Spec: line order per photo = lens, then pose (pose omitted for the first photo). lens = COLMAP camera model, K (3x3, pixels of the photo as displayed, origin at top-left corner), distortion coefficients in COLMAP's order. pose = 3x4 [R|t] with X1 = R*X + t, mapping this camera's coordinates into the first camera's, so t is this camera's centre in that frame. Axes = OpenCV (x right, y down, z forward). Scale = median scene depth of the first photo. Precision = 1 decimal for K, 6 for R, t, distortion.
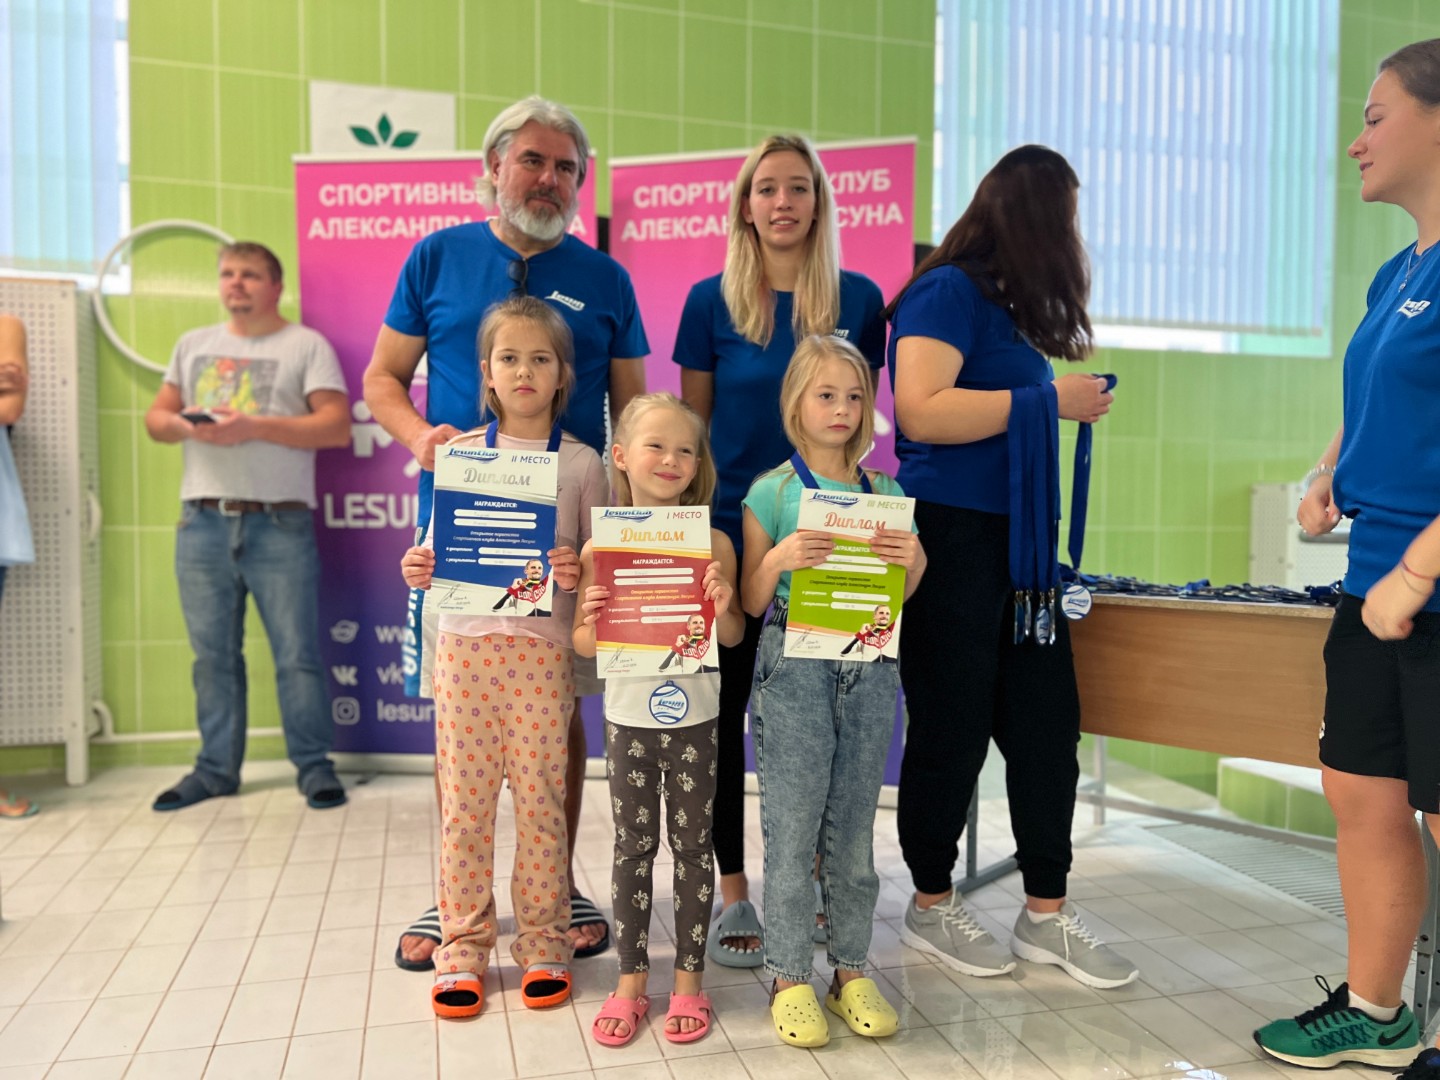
lens RADIAL K [[1080.7, 0, 723.0], [0, 1080.7, 544.3], [0, 0, 1]] dist [0.028878, -0.037975]
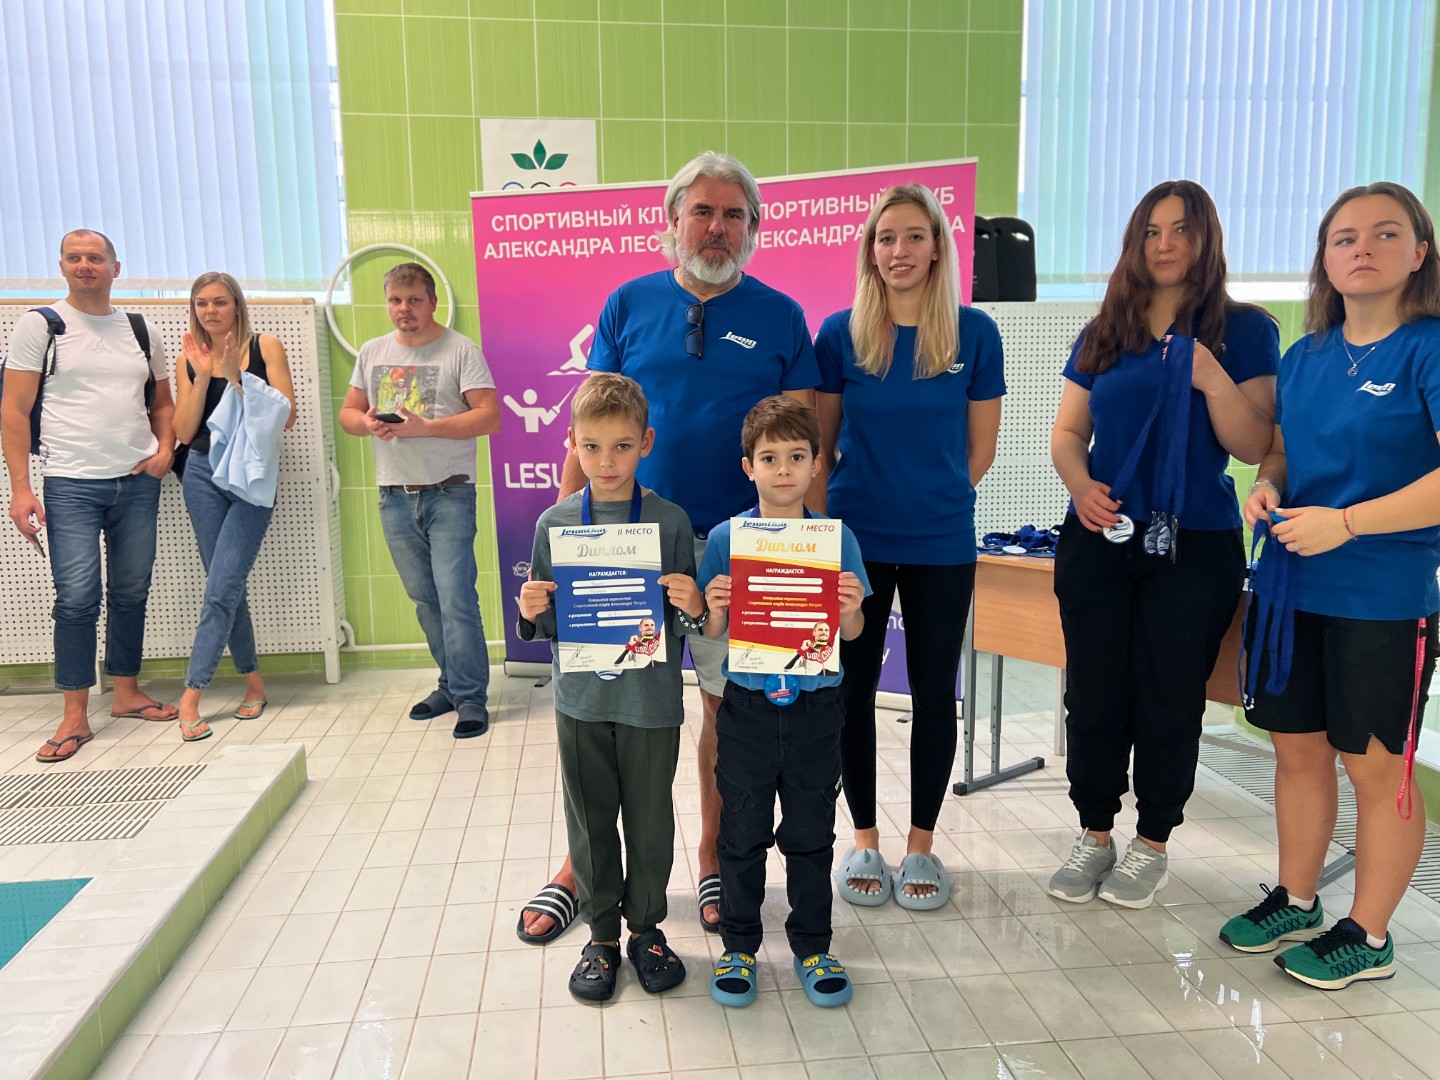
lens RADIAL K [[1080.7, 0, 710.8], [0, 1080.7, 545.3], [0, 0, 1]] dist [0.028878, -0.037975]
pose [[0.988238, 0.001529, -0.152915, 0.068920], [0.014115, 0.994769, 0.101167, -0.076072], [0.152270, -0.102136, 0.983047, -0.225212]]
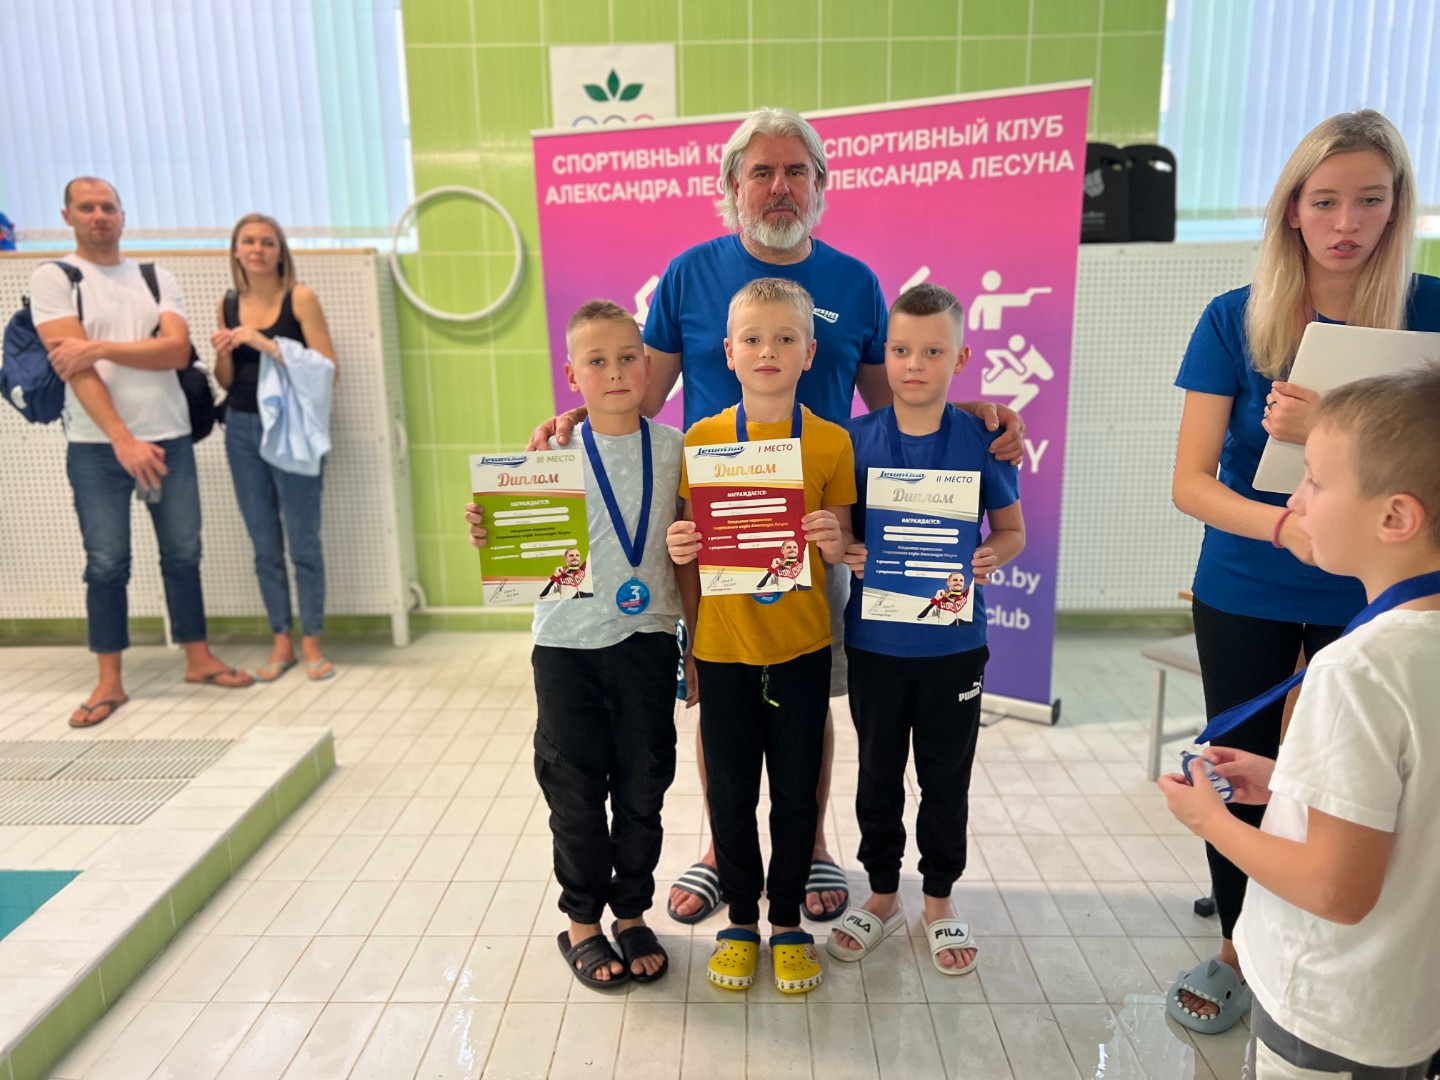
lens RADIAL K [[1080.7, 0, 730.8], [0, 1080.7, 544.6], [0, 0, 1]] dist [0.028878, -0.037975]
pose [[0.958497, 0.041161, -0.282114, 0.149712], [0.008399, 0.985017, 0.172252, -0.121525], [0.284978, -0.167472, 0.943791, -0.099682]]
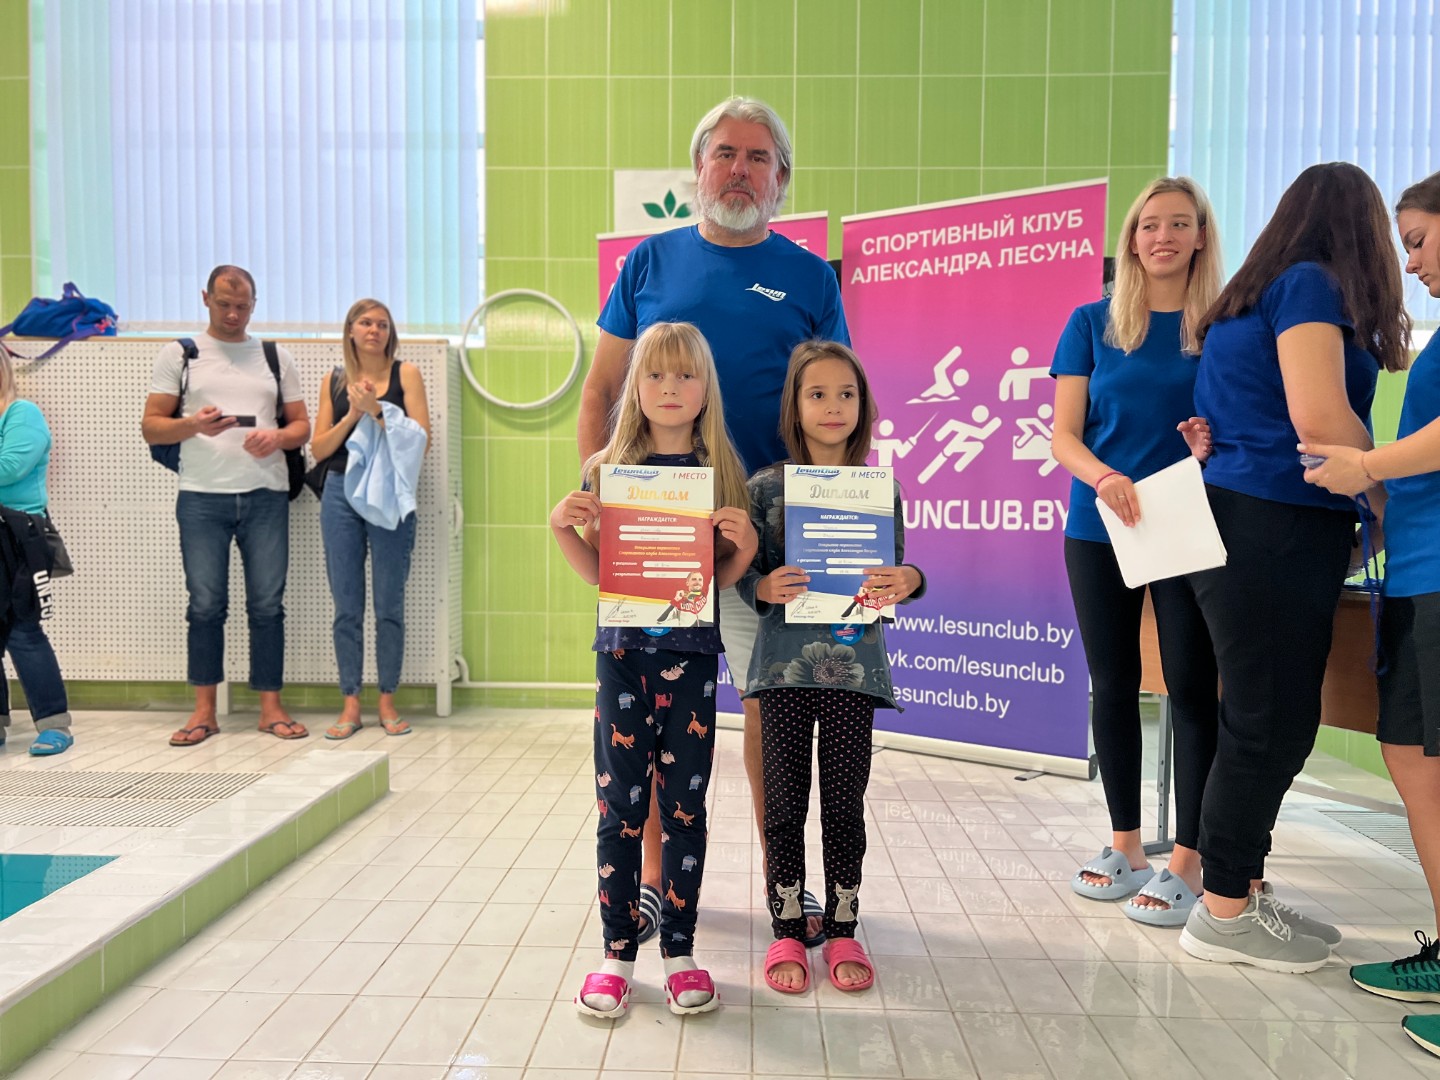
lens RADIAL K [[1080.7, 0, 719.7], [0, 1080.7, 551.7], [0, 0, 1]] dist [0.028878, -0.037975]
pose [[0.953621, 0.012177, -0.300762, 0.129965], [-0.012358, 0.999923, 0.001303, 0.012208], [0.300755, 0.002474, 0.953698, -0.173098]]
